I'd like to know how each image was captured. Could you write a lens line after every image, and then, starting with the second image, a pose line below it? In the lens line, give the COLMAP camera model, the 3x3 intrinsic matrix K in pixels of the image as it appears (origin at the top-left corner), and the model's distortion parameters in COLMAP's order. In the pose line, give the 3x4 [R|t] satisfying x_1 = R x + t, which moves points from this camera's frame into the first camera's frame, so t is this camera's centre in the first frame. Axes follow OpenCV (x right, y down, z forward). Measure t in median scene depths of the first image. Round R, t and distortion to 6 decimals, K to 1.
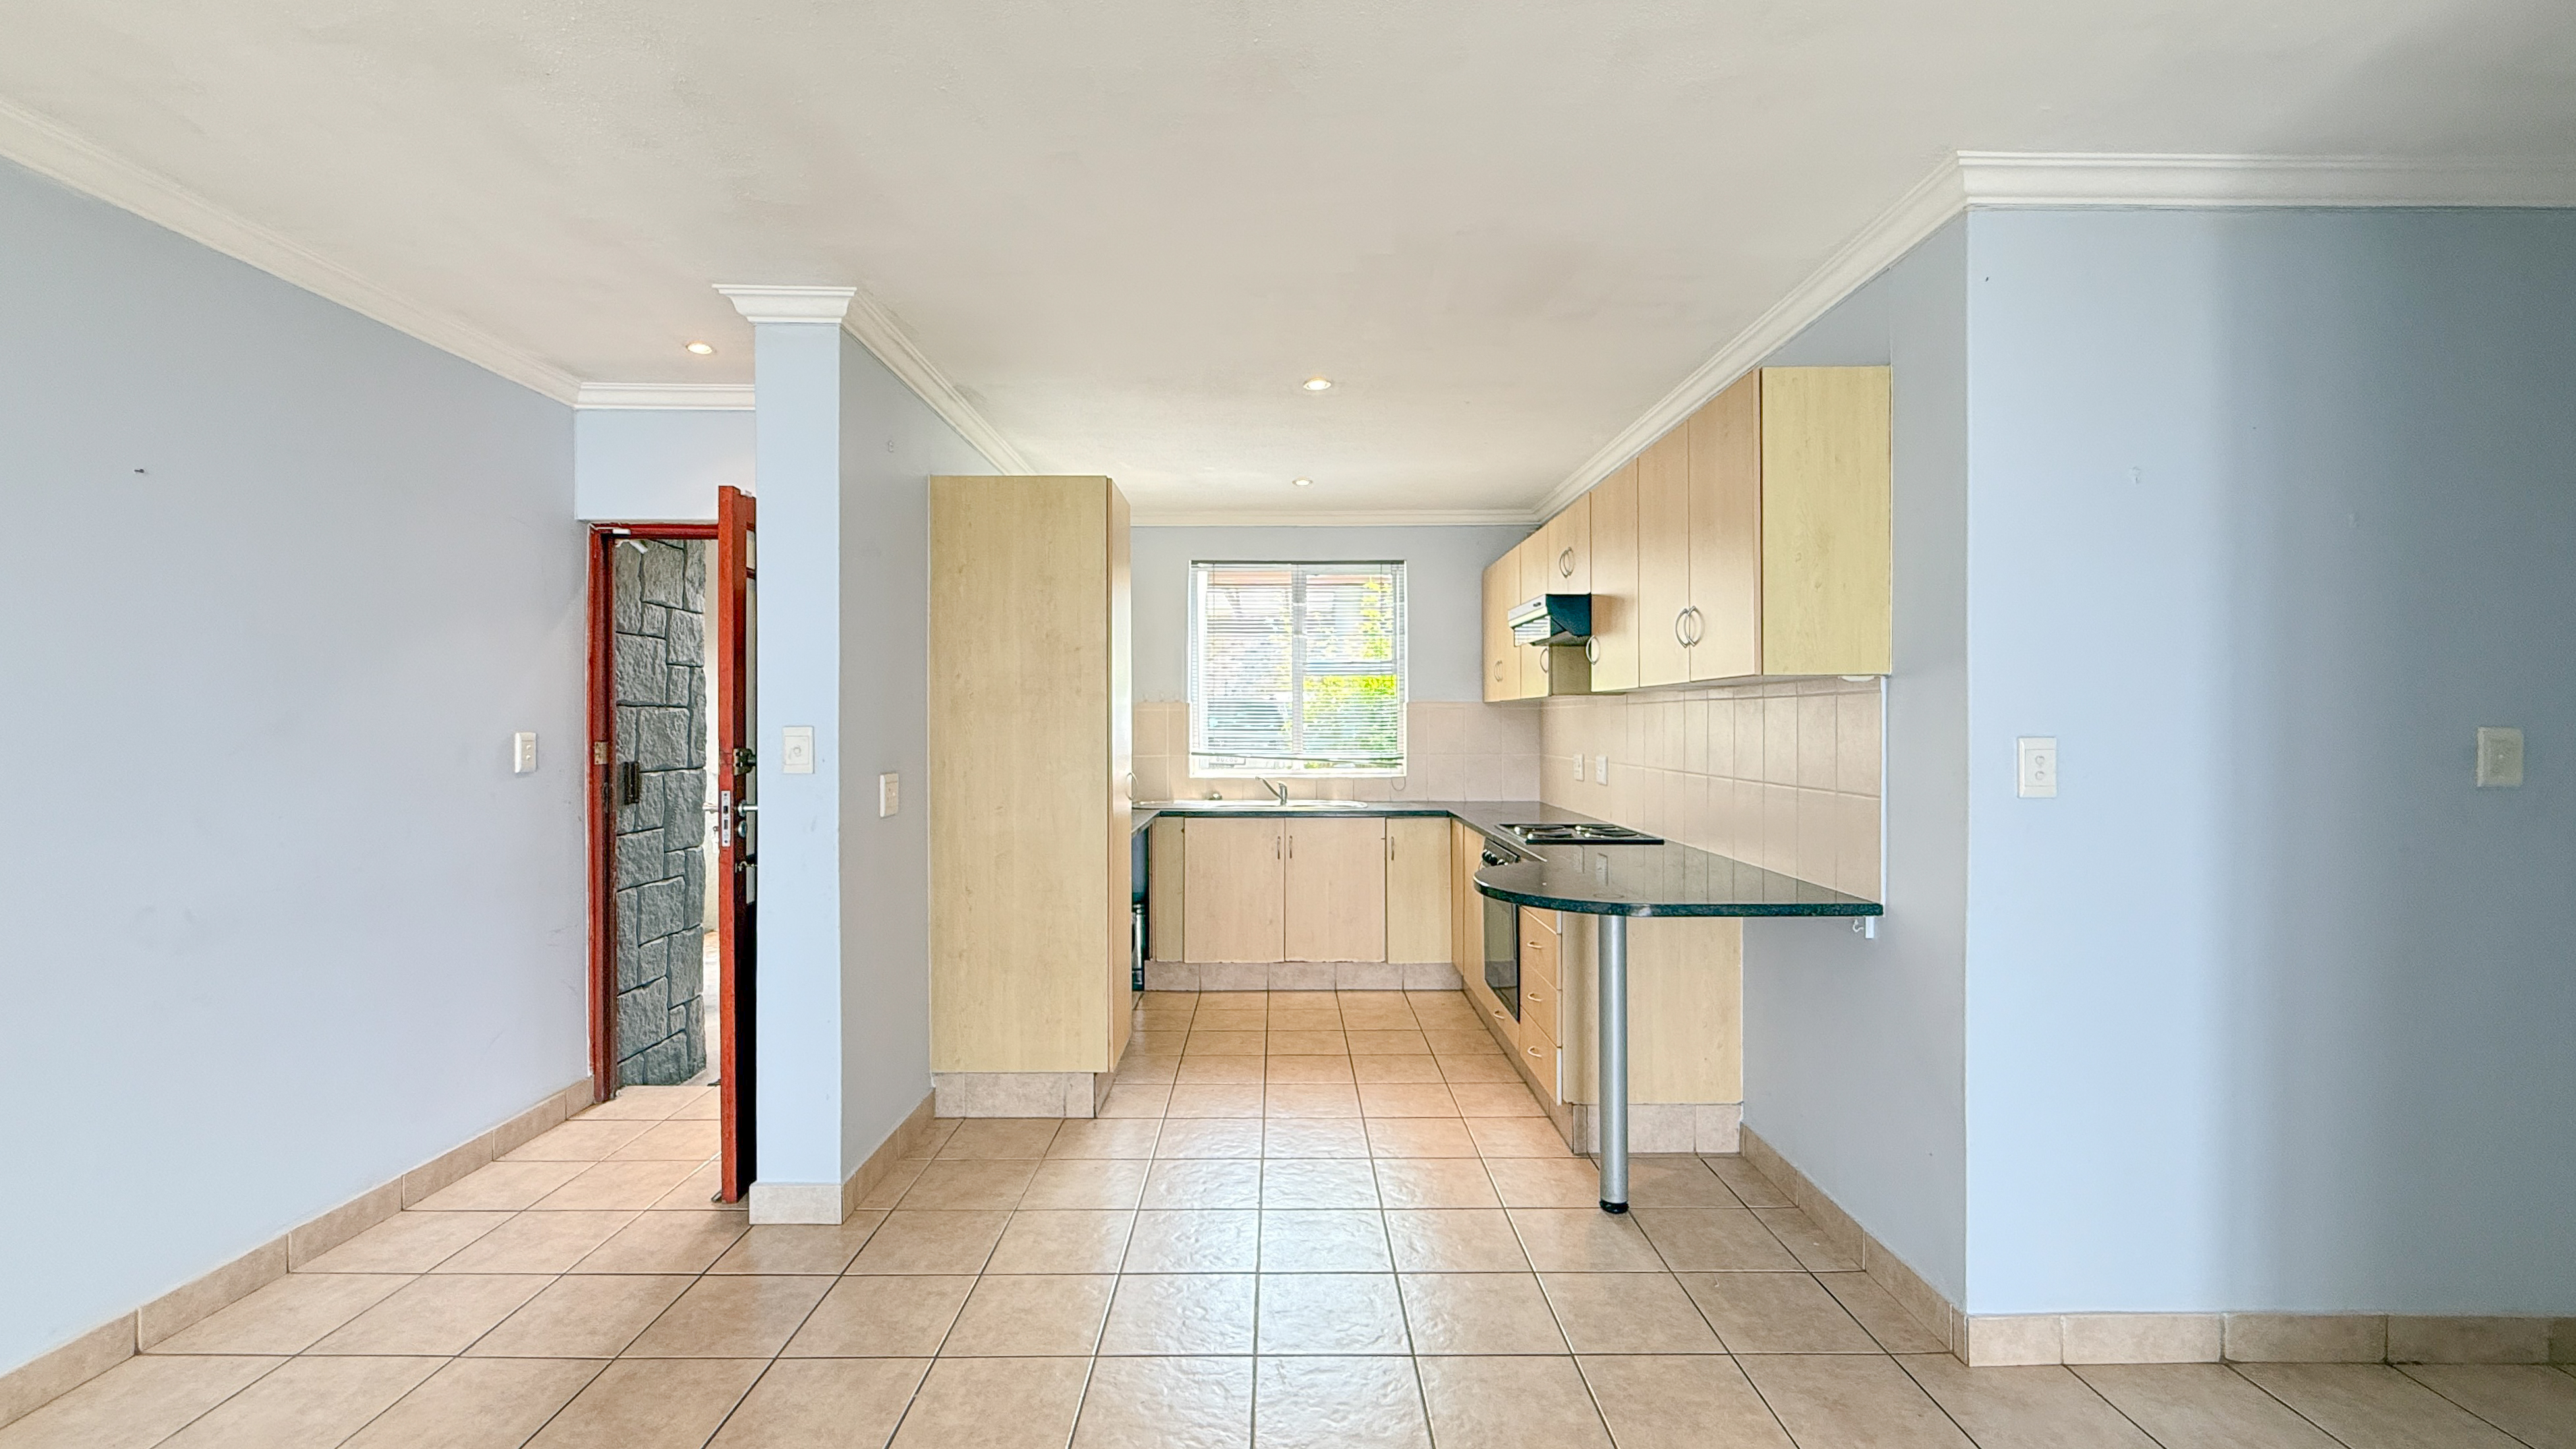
lens RADIAL K [[1022.9, 0, 1288.0], [0, 1022.9, 724.5], [0, 0, 1]] dist [-0.000846, -0.000024]
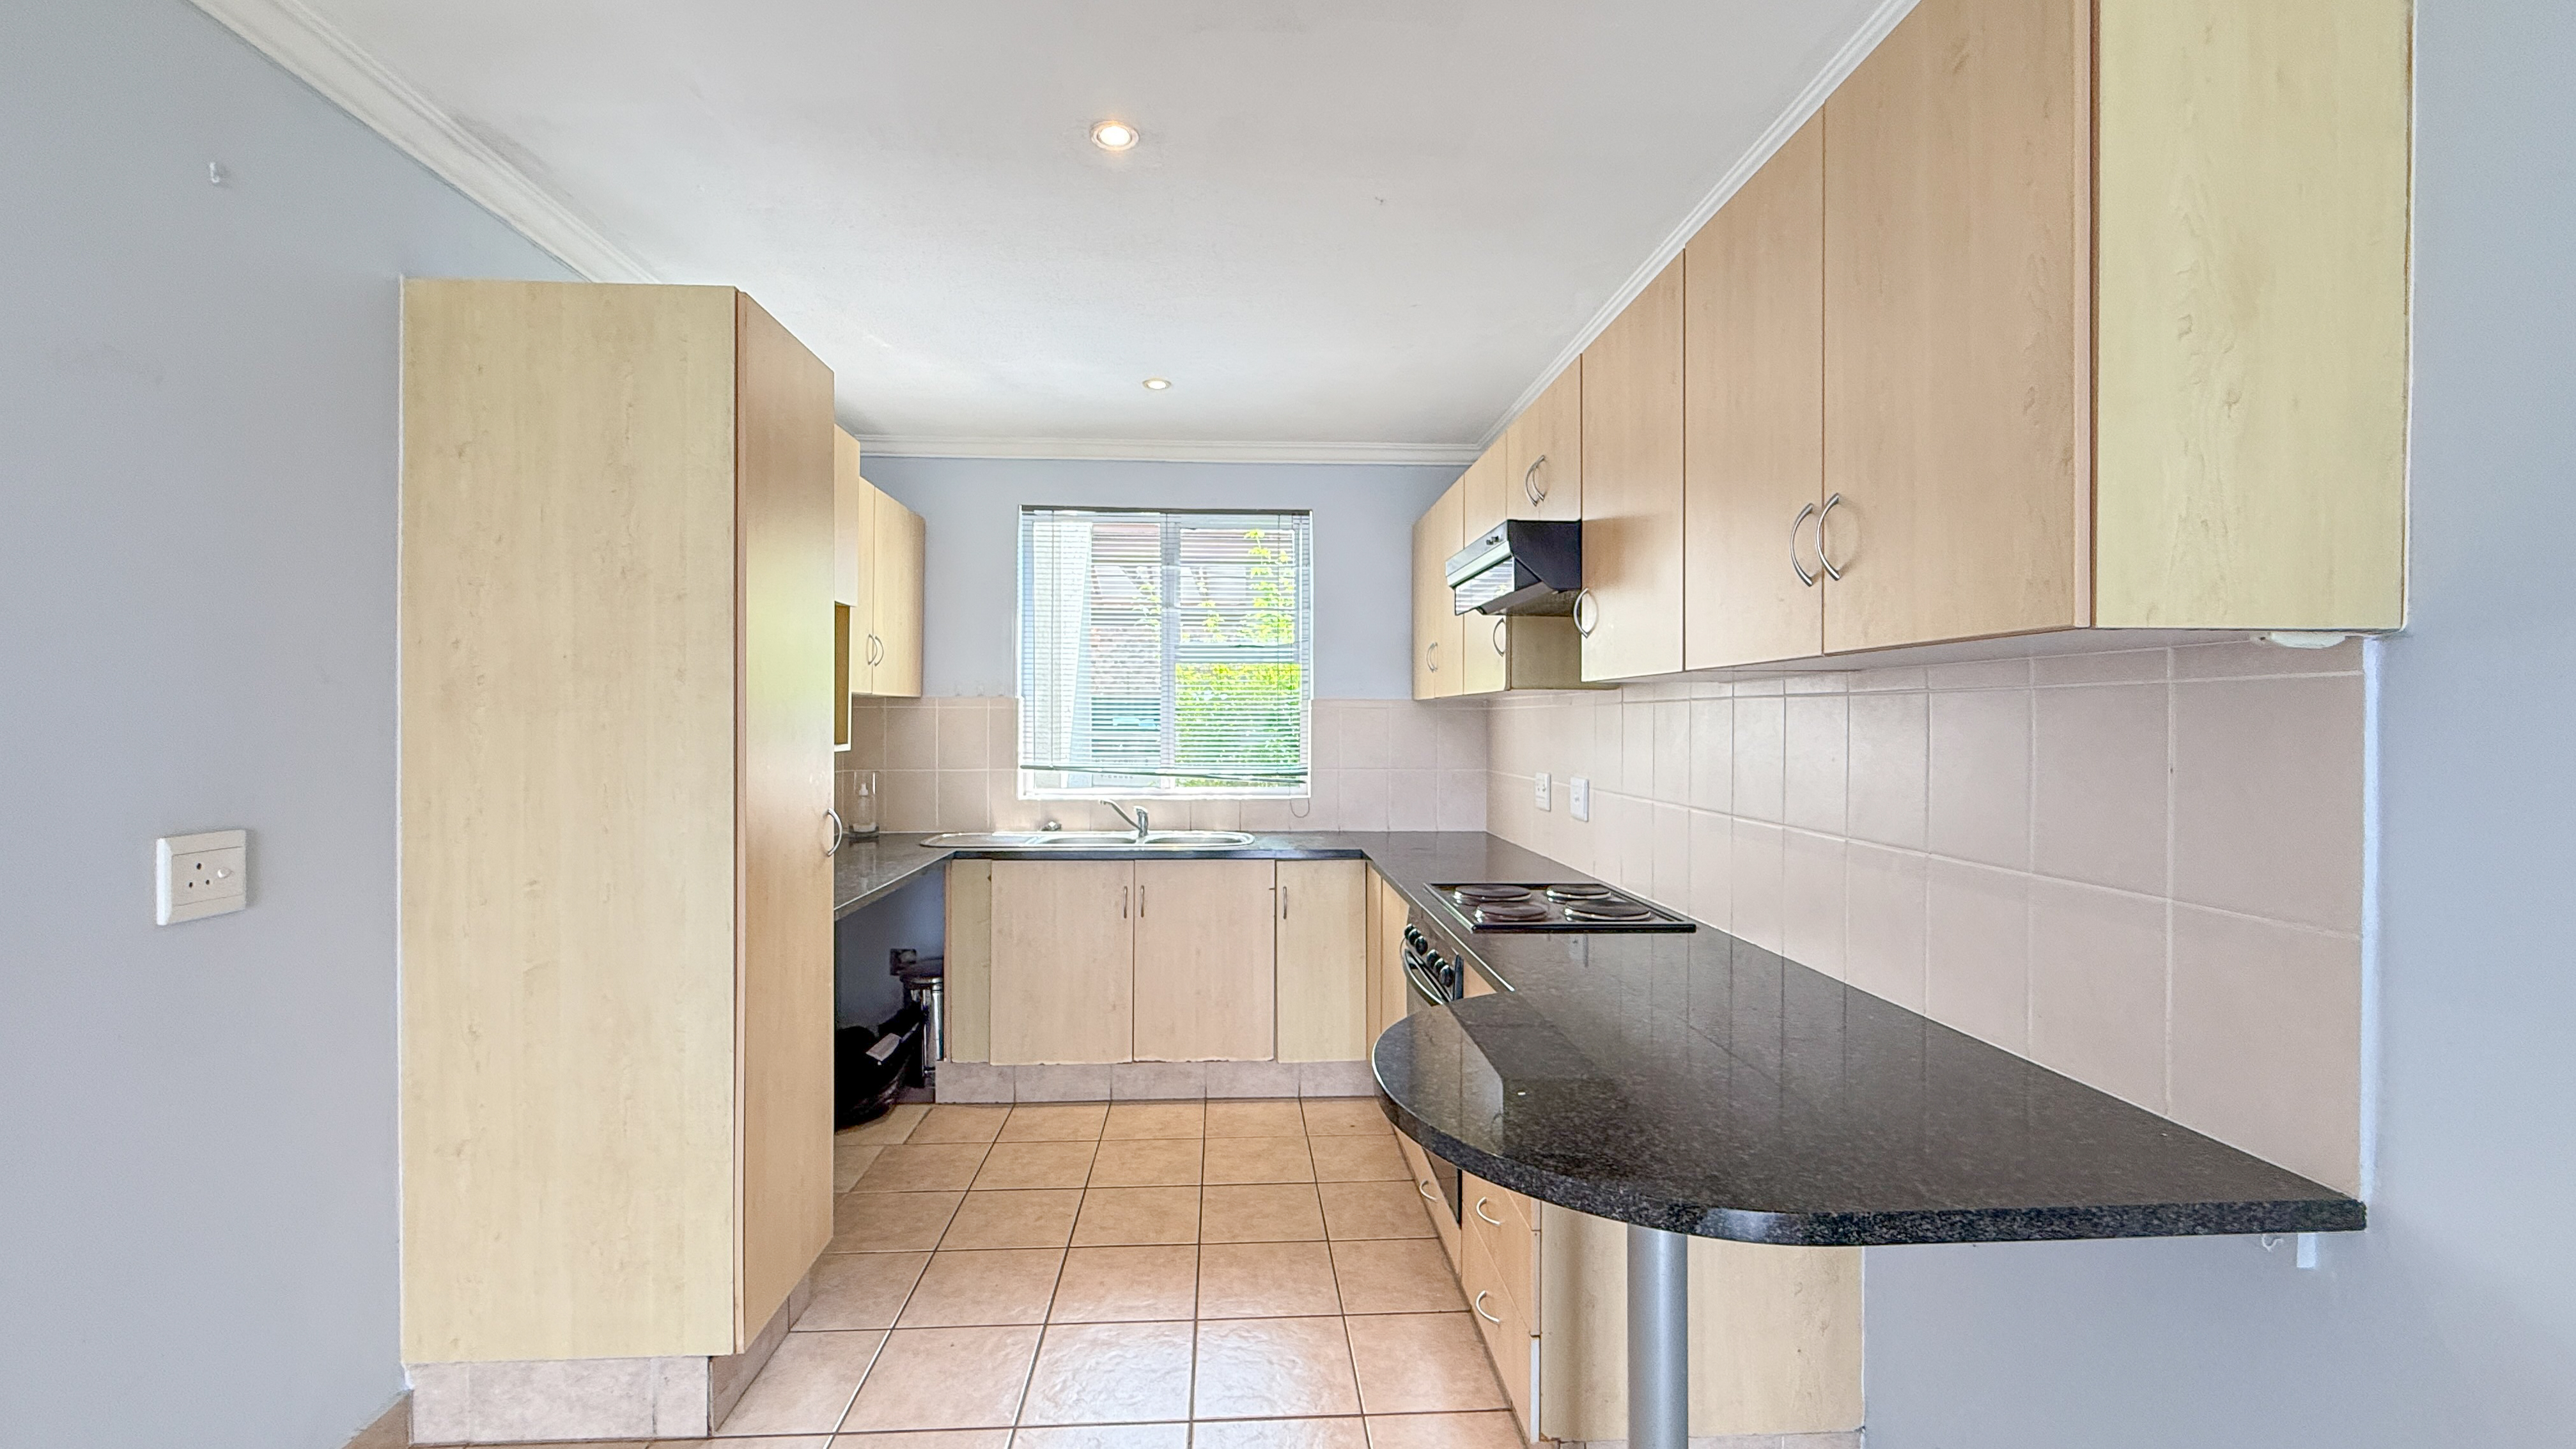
lens RADIAL K [[1022.9, 0, 1288.0], [0, 1022.9, 724.5], [0, 0, 1]] dist [-0.000846, -0.000024]
pose [[0.998294, 0.005463, 0.058123, 0.068058], [-0.005529, 0.999984, 0.000967, -0.005099], [-0.058117, -0.001286, 0.998309, 0.312225]]
